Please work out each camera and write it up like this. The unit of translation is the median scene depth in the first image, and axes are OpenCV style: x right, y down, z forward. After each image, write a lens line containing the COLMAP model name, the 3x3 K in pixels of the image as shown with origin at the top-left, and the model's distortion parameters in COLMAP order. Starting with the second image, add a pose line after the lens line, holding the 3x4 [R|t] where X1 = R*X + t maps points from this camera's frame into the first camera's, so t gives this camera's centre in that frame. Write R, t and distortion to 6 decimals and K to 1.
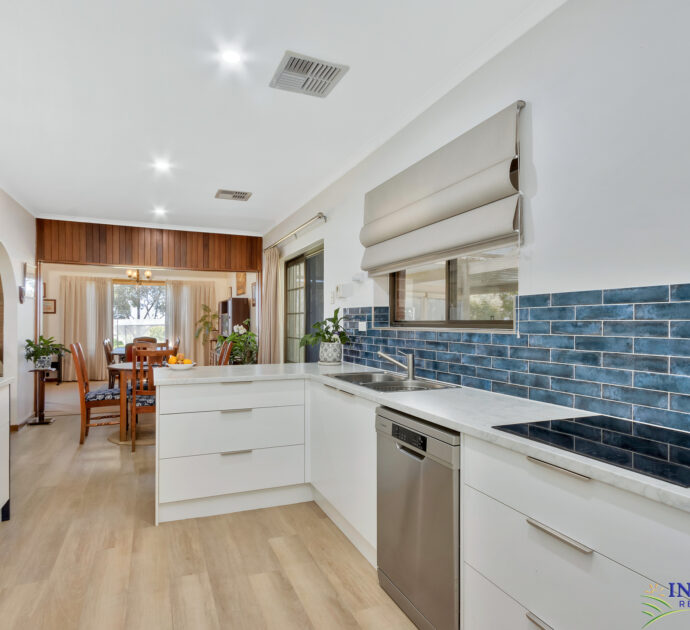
lens RADIAL K [[460.4, 0, 345.0], [0, 460.4, 315.0], [0, 0, 1]] dist [0.001095, 0.001153]
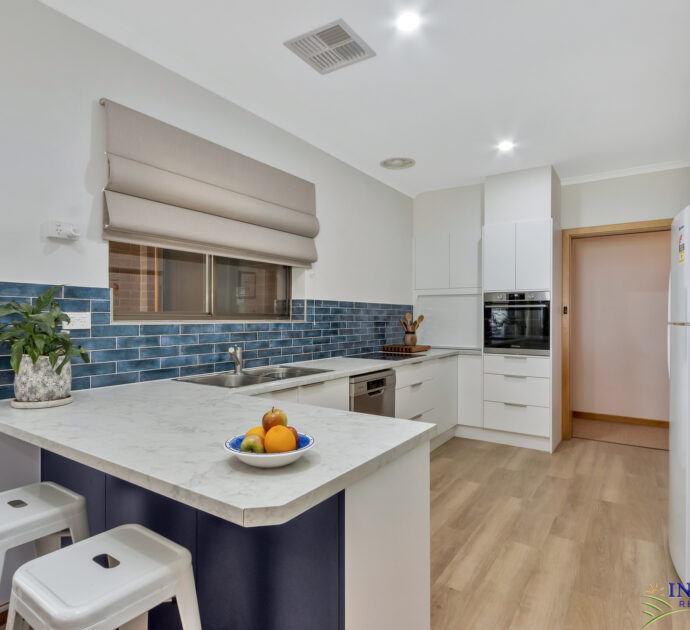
lens RADIAL K [[431.3, 0, 345.0], [0, 431.3, 315.0], [0, 0, 1]] dist [0.000066, -0.001849]
pose [[-0.548646, 0.006447, 0.836030, -0.884562], [-0.011989, 0.999807, -0.015578, 0.033580], [-0.835969, -0.018570, -0.548463, 1.560761]]
